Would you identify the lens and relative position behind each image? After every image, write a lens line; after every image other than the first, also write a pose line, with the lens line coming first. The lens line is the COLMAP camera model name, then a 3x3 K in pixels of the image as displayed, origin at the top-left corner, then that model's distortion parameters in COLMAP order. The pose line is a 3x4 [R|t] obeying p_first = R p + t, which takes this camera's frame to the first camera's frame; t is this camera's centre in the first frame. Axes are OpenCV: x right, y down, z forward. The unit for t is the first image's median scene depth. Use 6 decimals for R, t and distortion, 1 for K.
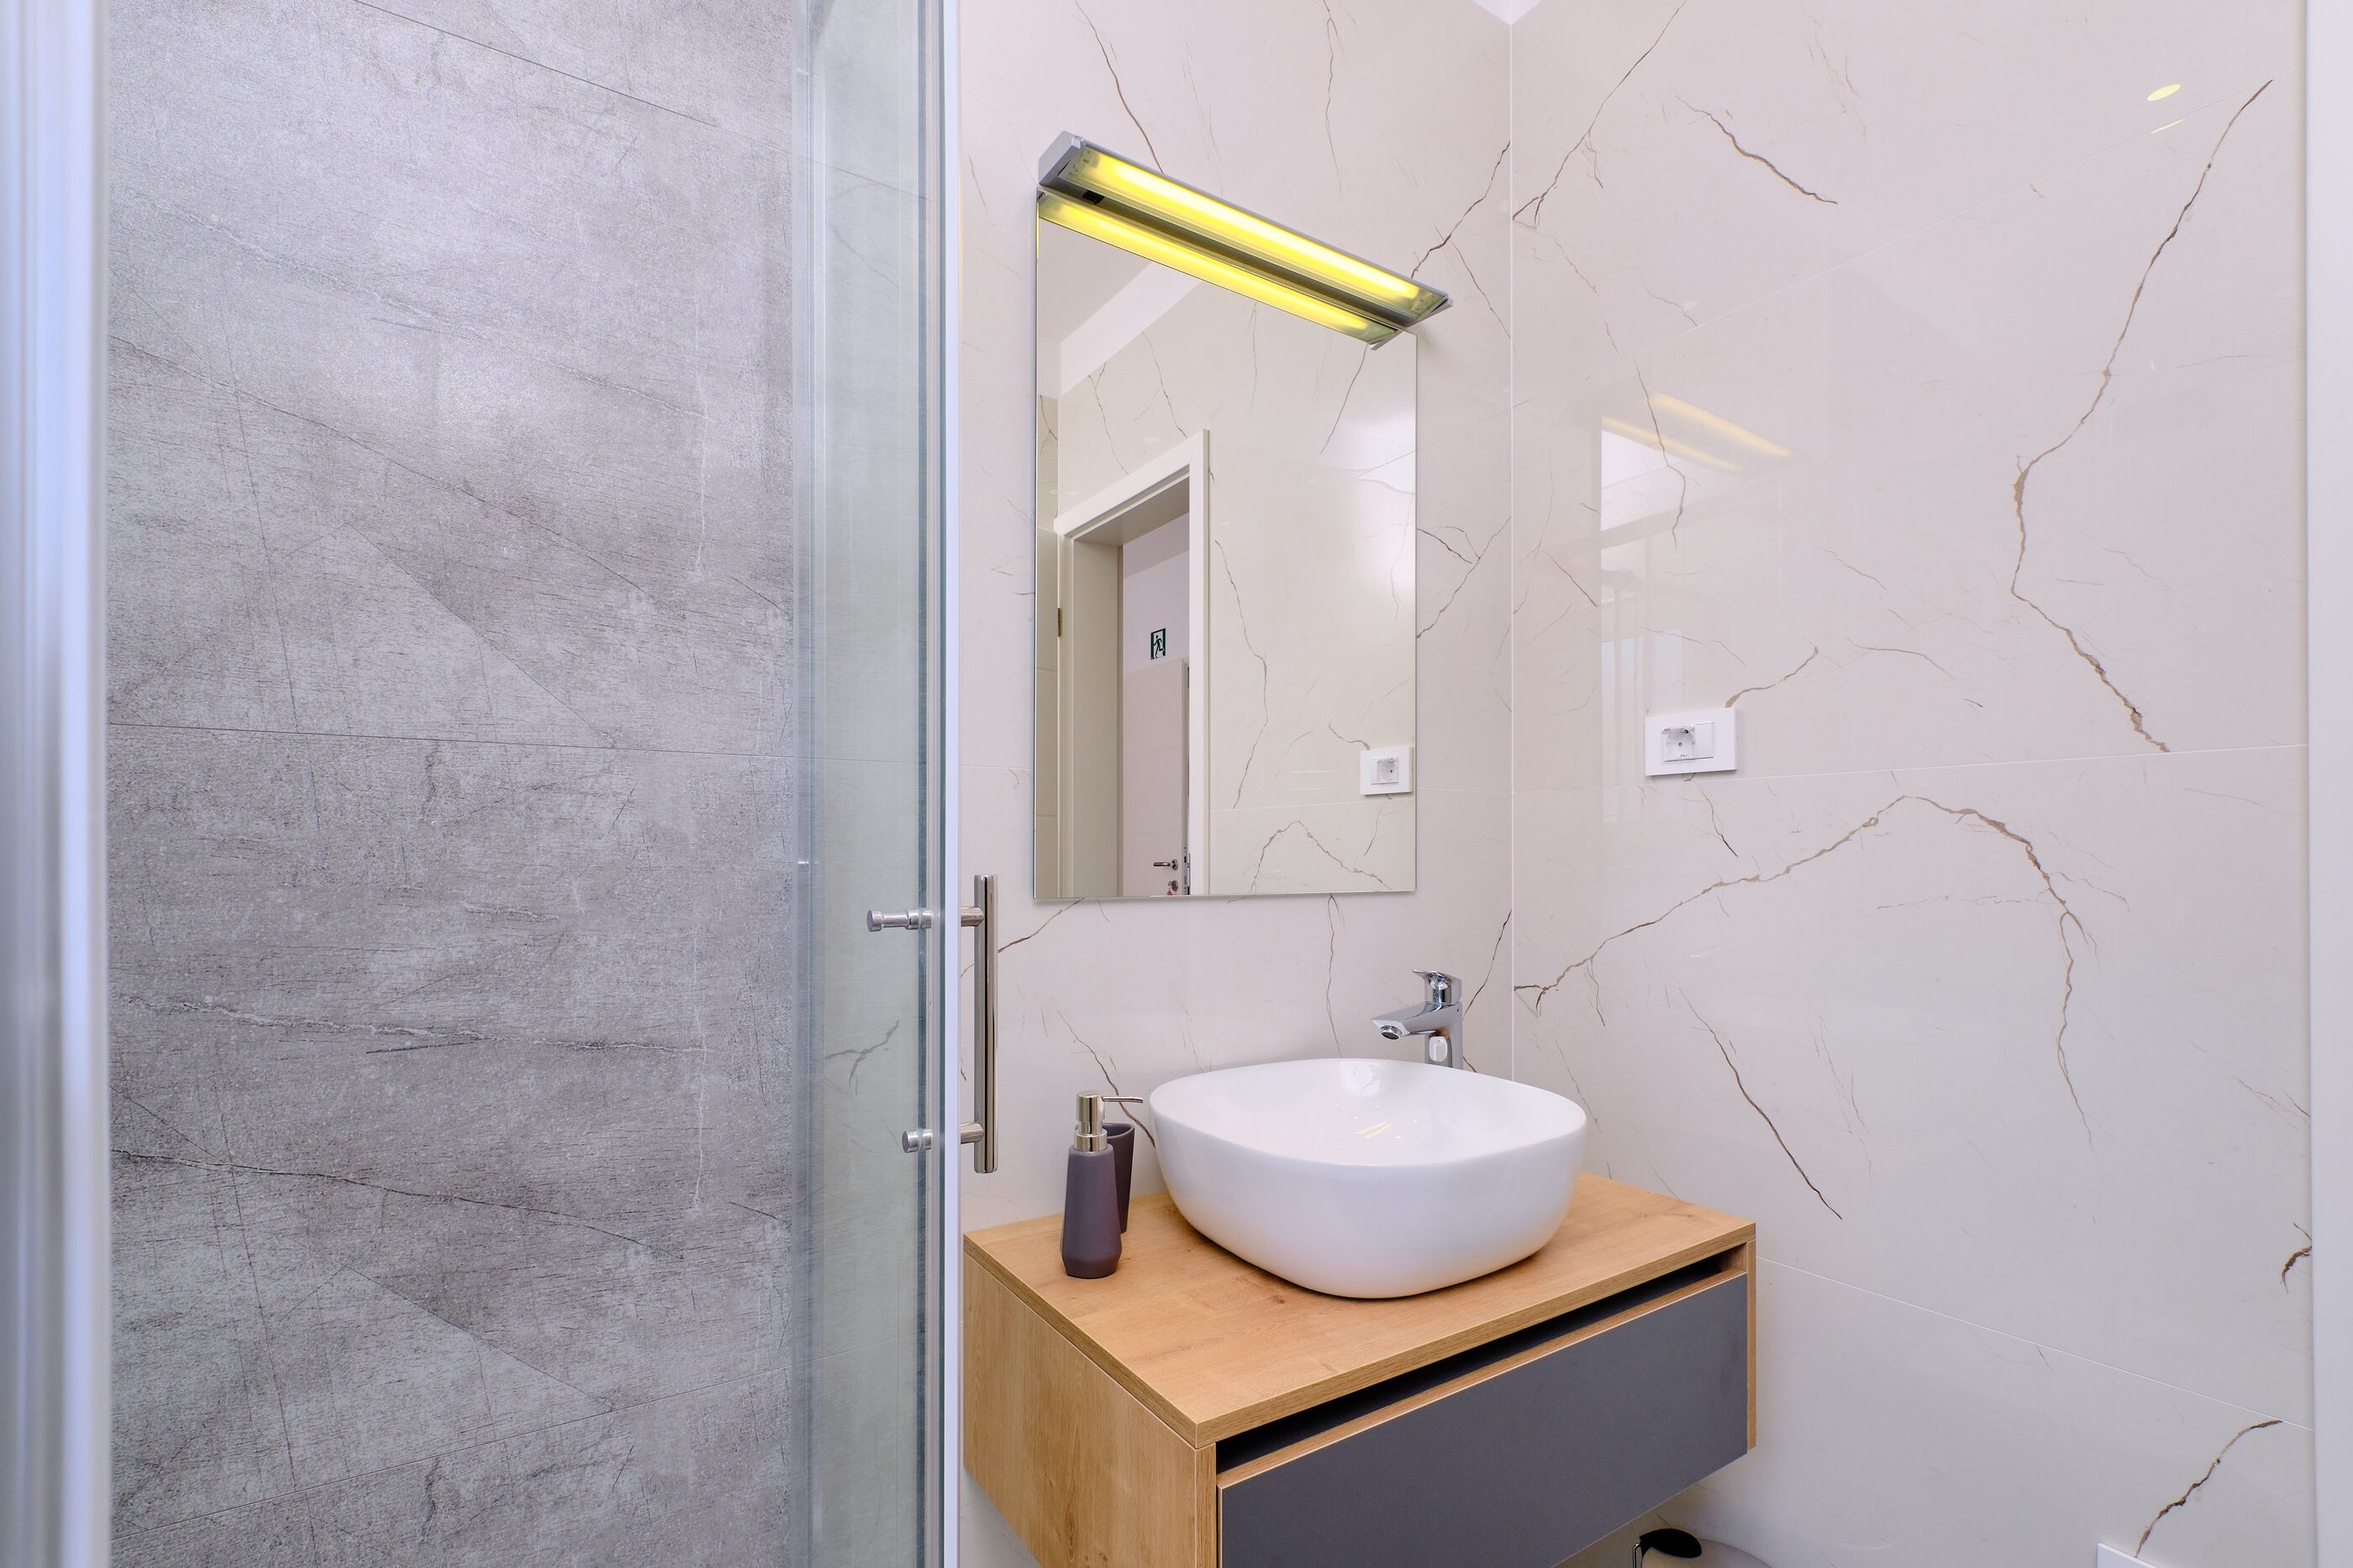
lens RADIAL K [[1040.1, 0, 1175.9], [0, 1040.1, 857.5], [0, 0, 1]] dist [-0.001749, -0.000180]
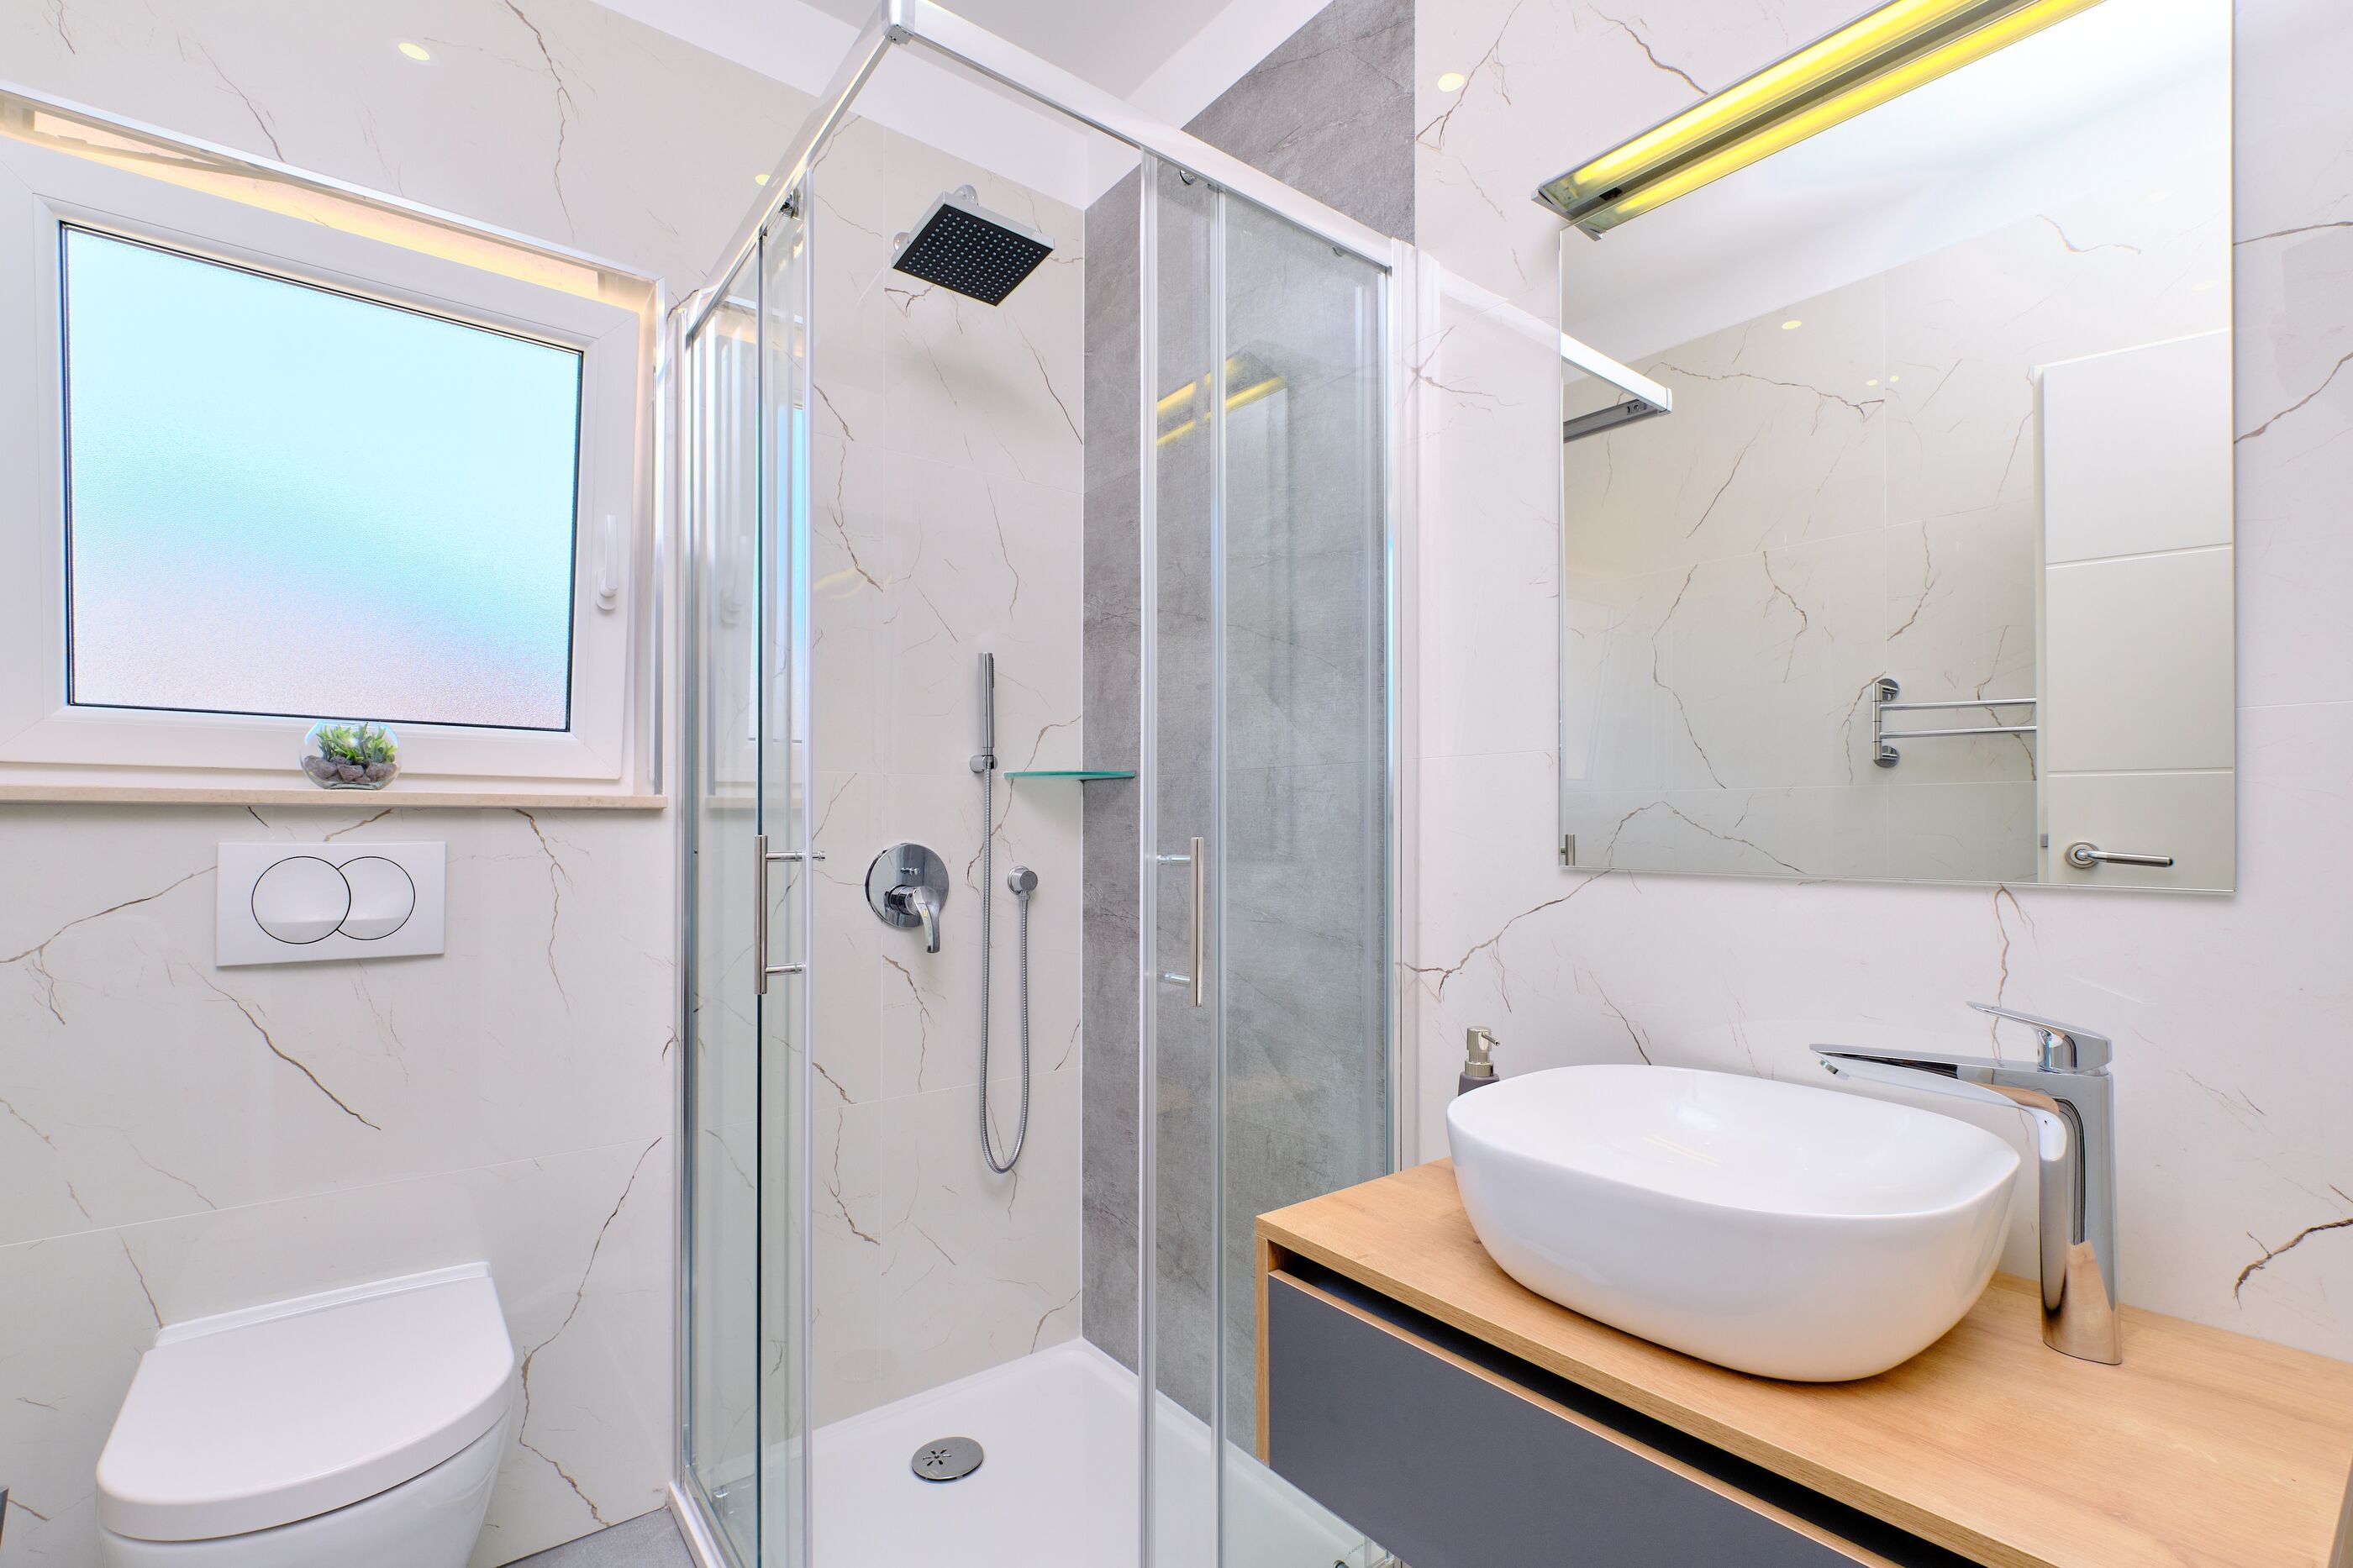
lens RADIAL K [[1063.8, 0, 1178.7], [0, 1063.8, 809.6], [0, 0, 1]] dist [-0.000892, -0.000191]
pose [[0.096552, -0.004739, -0.995317, 1.232632], [0.003843, 0.999983, -0.004389, -0.023876], [0.995321, -0.003401, 0.096568, 0.604355]]
